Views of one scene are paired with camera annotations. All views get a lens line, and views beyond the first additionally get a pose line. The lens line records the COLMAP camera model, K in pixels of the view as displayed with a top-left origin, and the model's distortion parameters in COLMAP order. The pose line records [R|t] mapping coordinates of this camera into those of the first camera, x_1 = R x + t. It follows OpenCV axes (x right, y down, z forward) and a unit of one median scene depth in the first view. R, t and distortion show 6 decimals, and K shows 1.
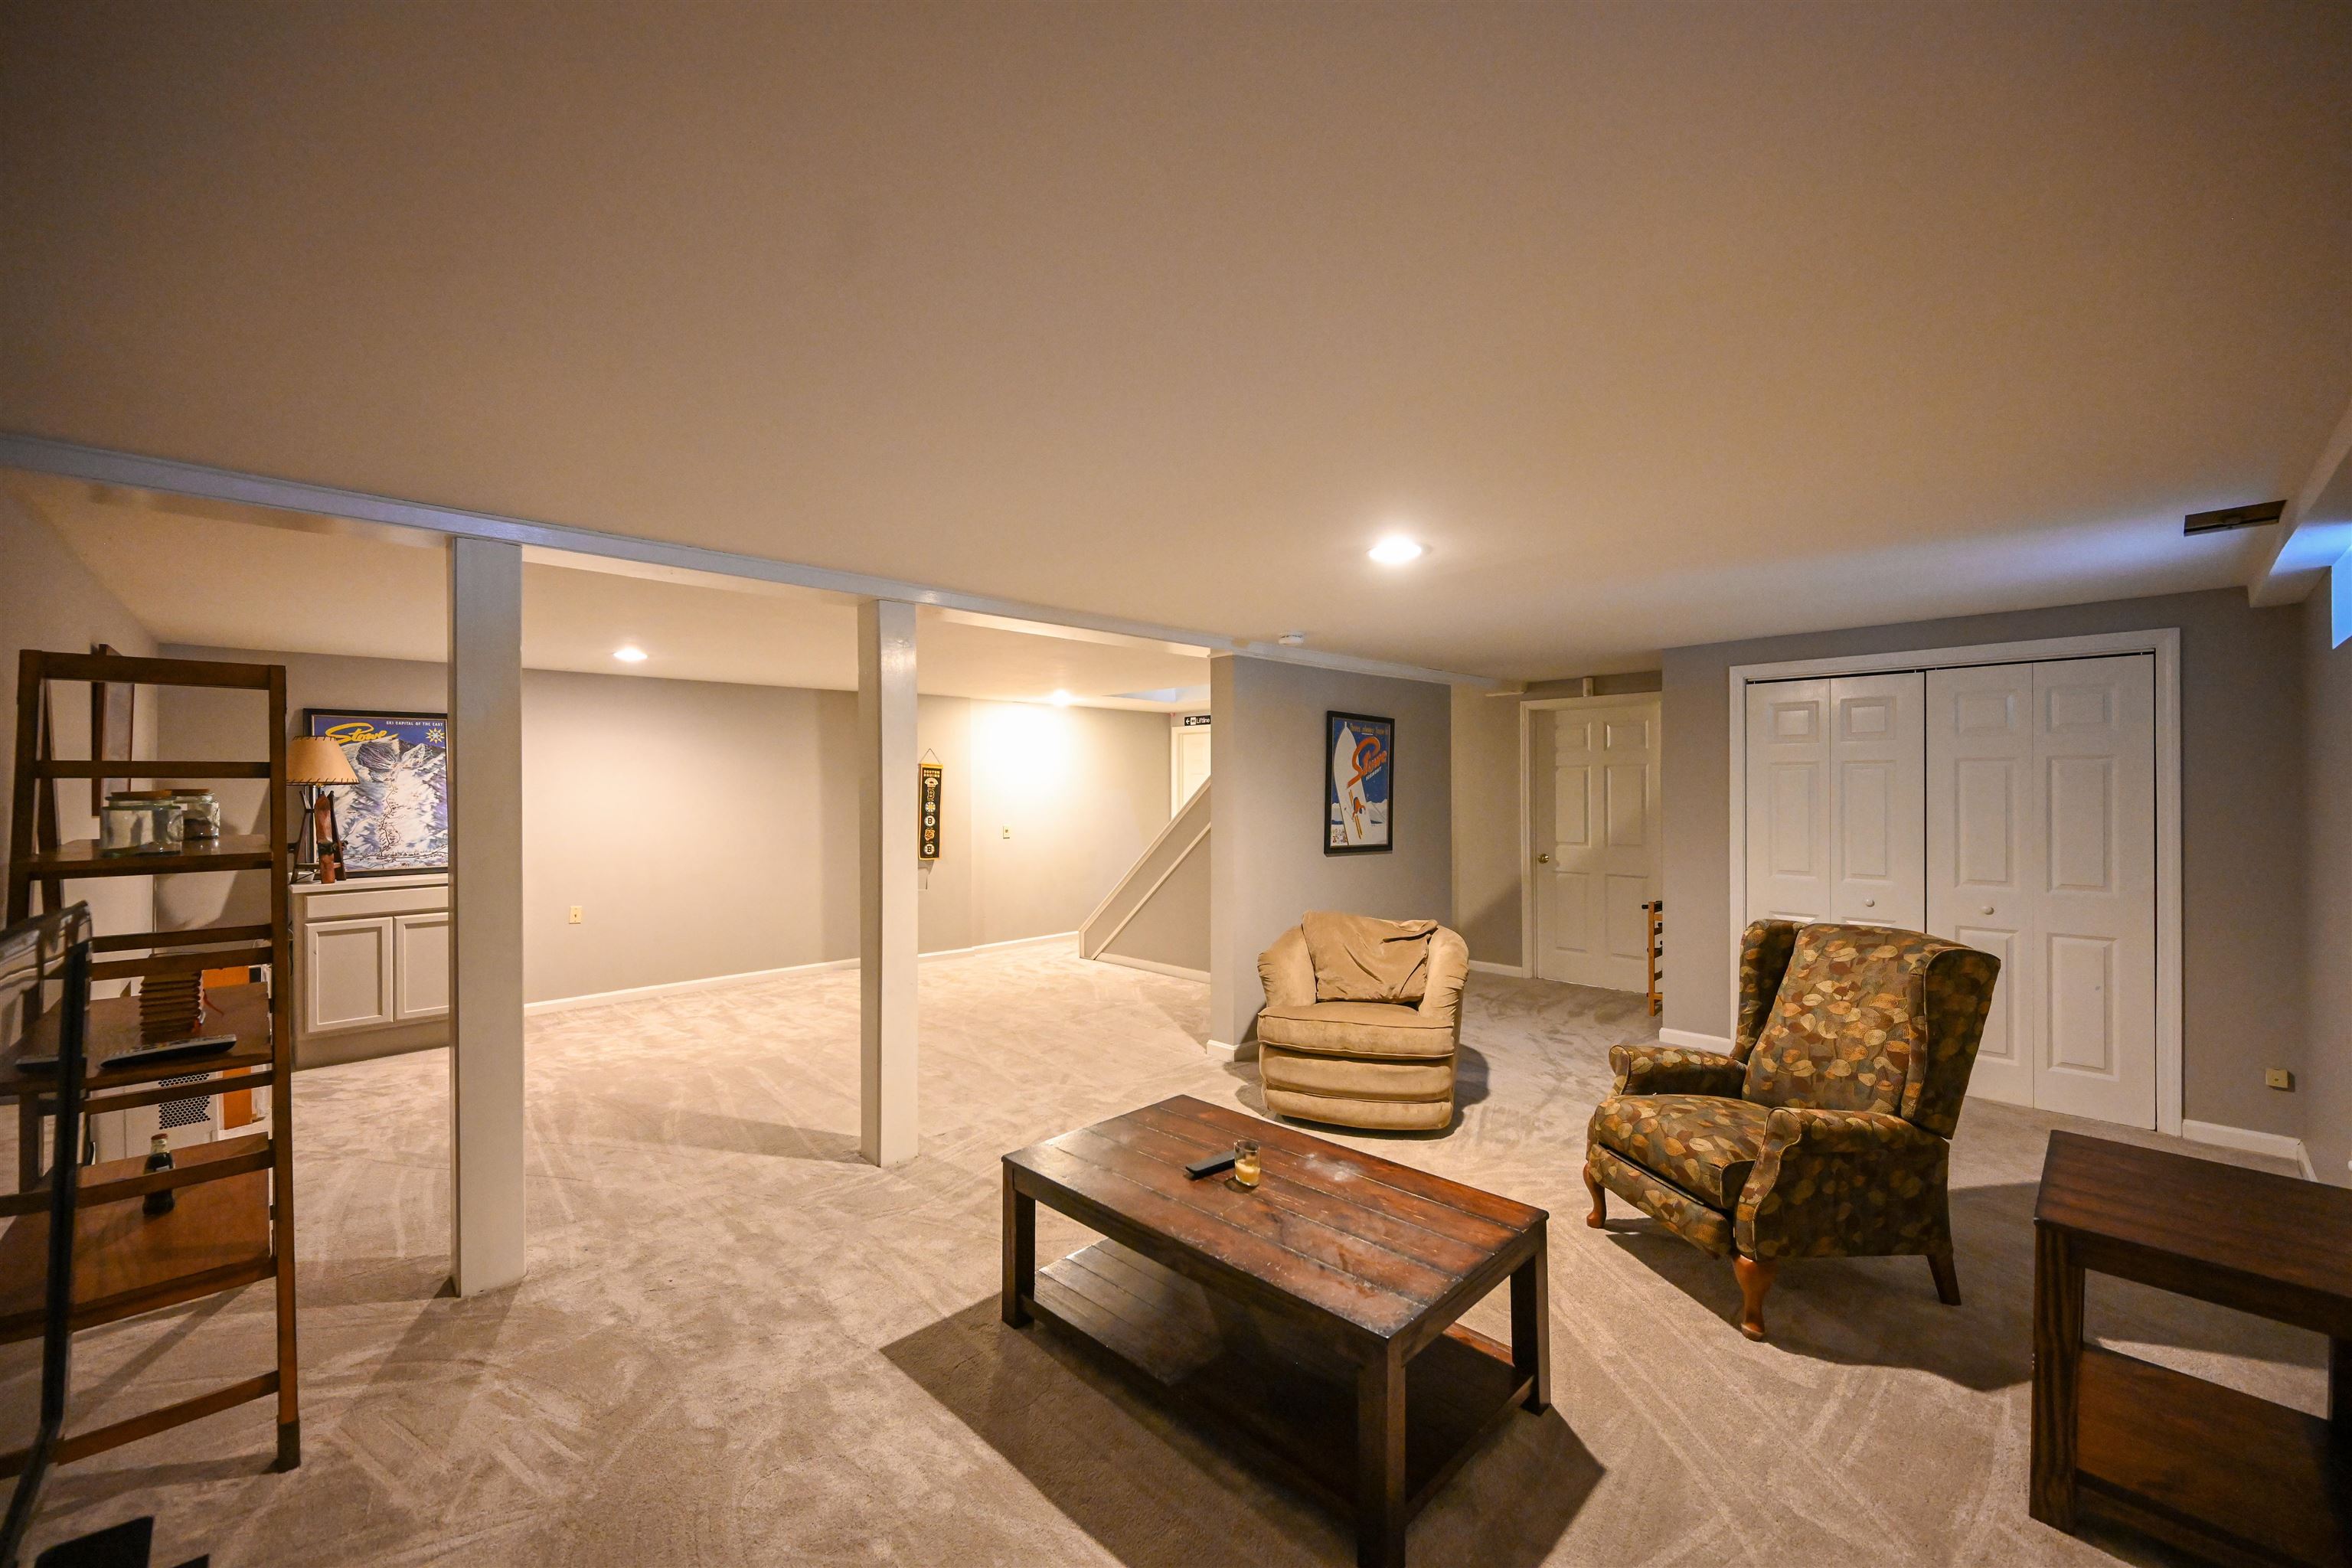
lens RADIAL K [[937.1, 0, 1176.9], [0, 937.1, 785.8], [0, 0, 1]] dist [-0.002519, -0.000630]
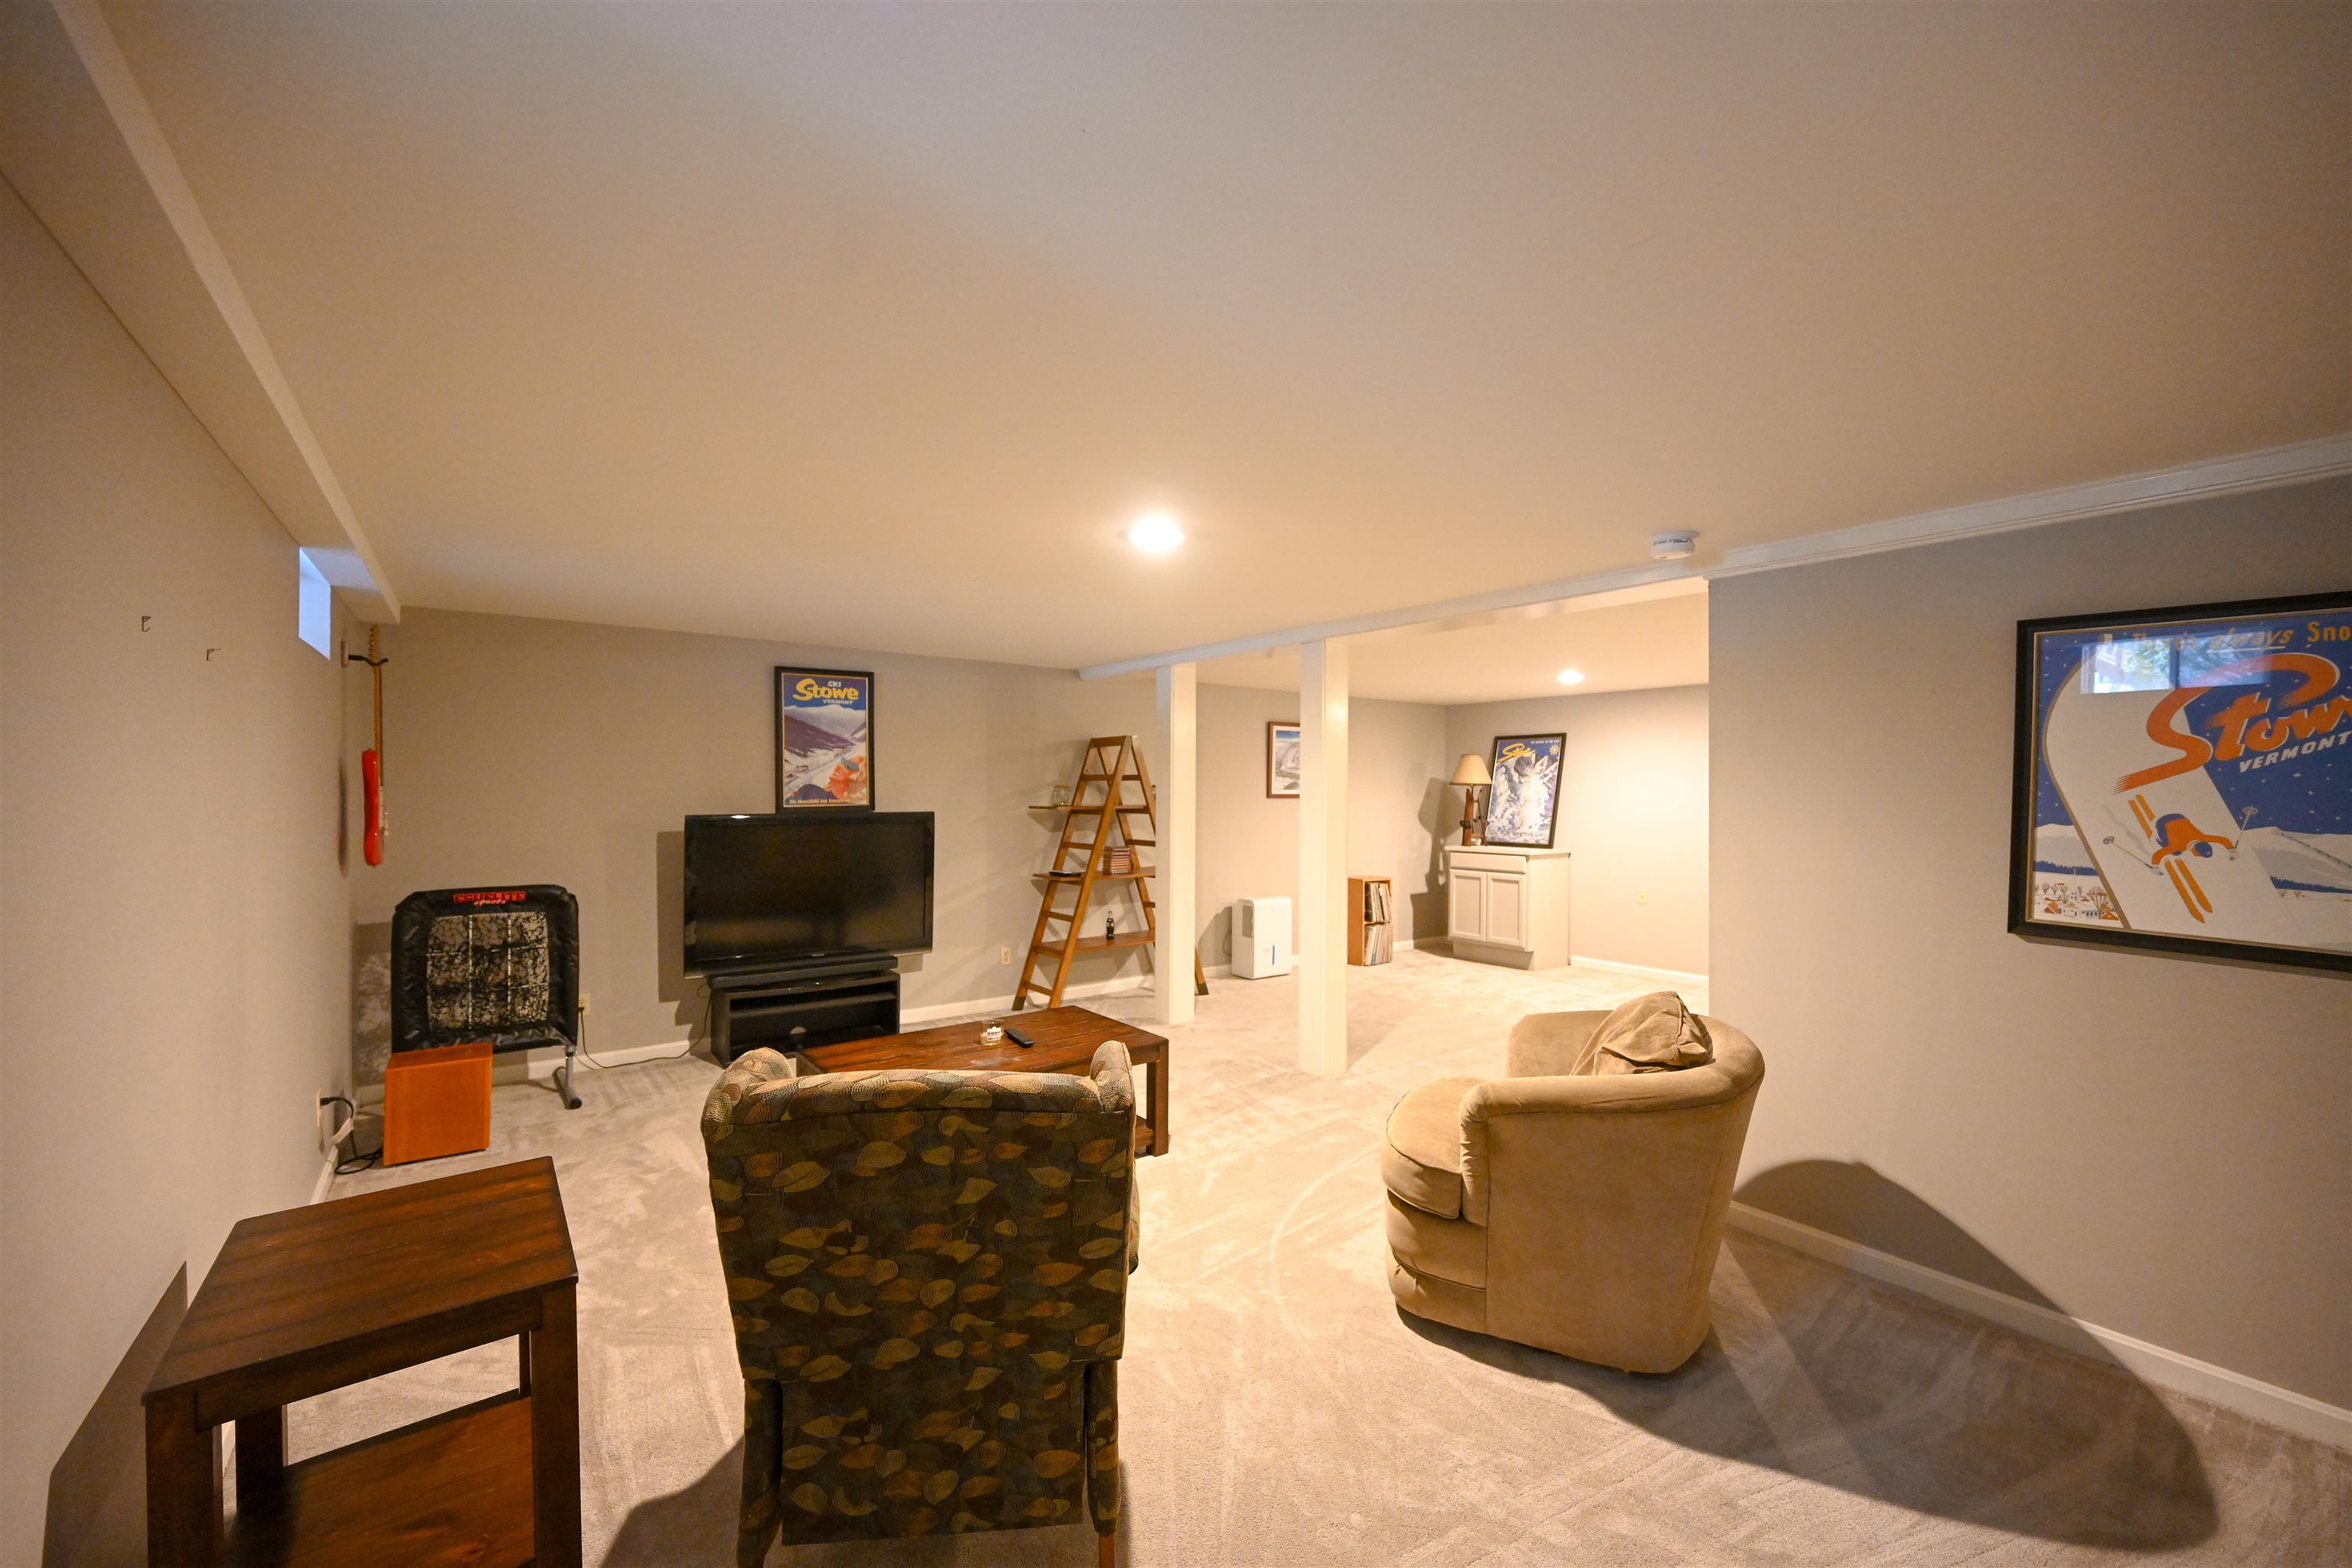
lens RADIAL K [[937.1, 0, 1180.6], [0, 937.1, 797.1], [0, 0, 1]] dist [-0.002519, -0.000630]
pose [[-0.137308, 0.011594, -0.990461, 0.665464], [-0.000678, 0.999930, 0.011799, 0.000810], [0.990528, 0.002292, -0.137290, 0.654202]]
